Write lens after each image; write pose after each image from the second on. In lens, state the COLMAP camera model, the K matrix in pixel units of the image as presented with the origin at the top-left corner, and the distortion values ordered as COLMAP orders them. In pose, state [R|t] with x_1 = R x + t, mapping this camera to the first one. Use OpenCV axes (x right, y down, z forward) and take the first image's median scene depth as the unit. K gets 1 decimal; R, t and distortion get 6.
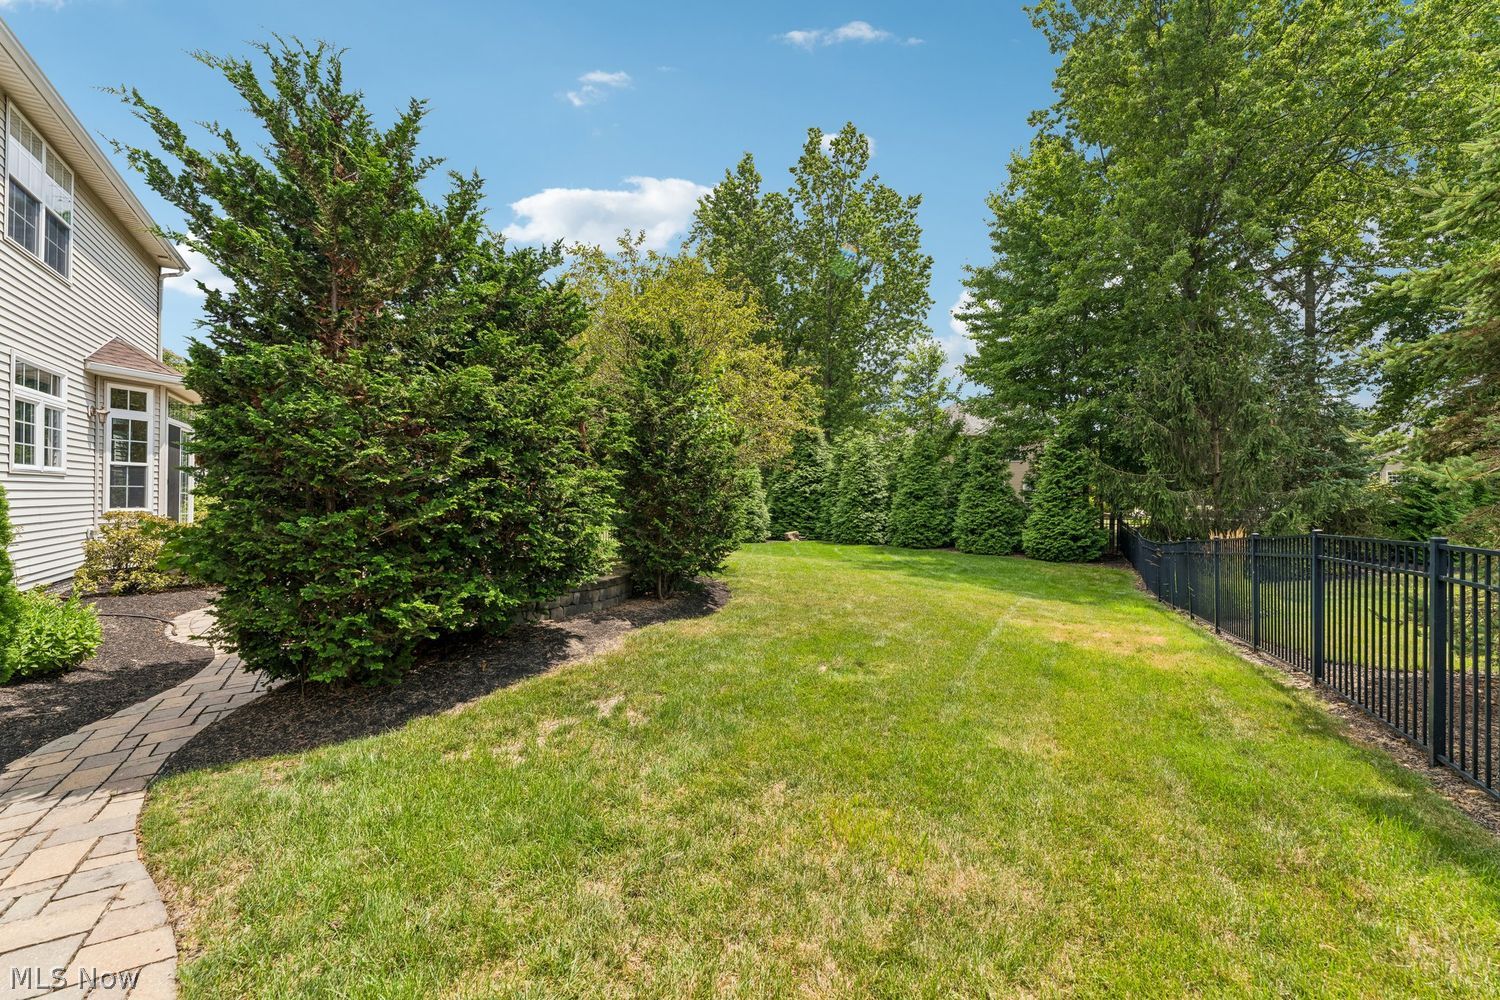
lens RADIAL K [[606.4, 0, 753.8], [0, 606.4, 499.0], [0, 0, 1]] dist [0.010248, 0.000232]
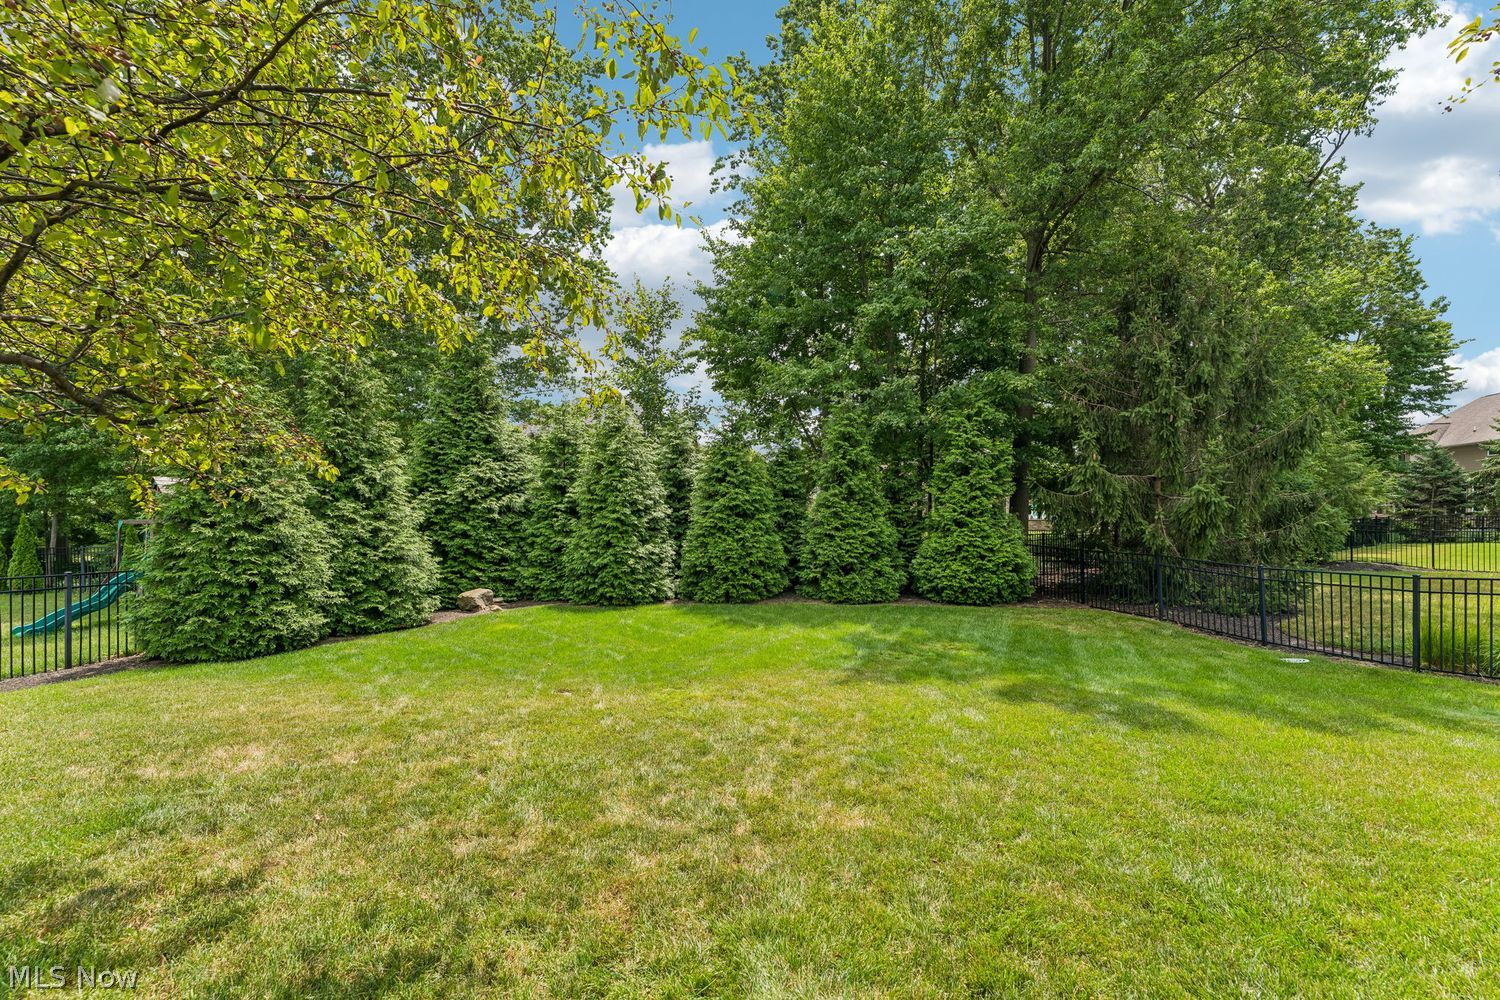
lens RADIAL K [[606.4, 0, 745.5], [0, 606.4, 516.0], [0, 0, 1]] dist [0.010248, 0.000232]
pose [[0.712216, -0.010033, 0.701889, -0.127503], [0.019684, 0.999790, -0.005682, 0.001302], [-0.701685, 0.017863, 0.712264, 0.512892]]
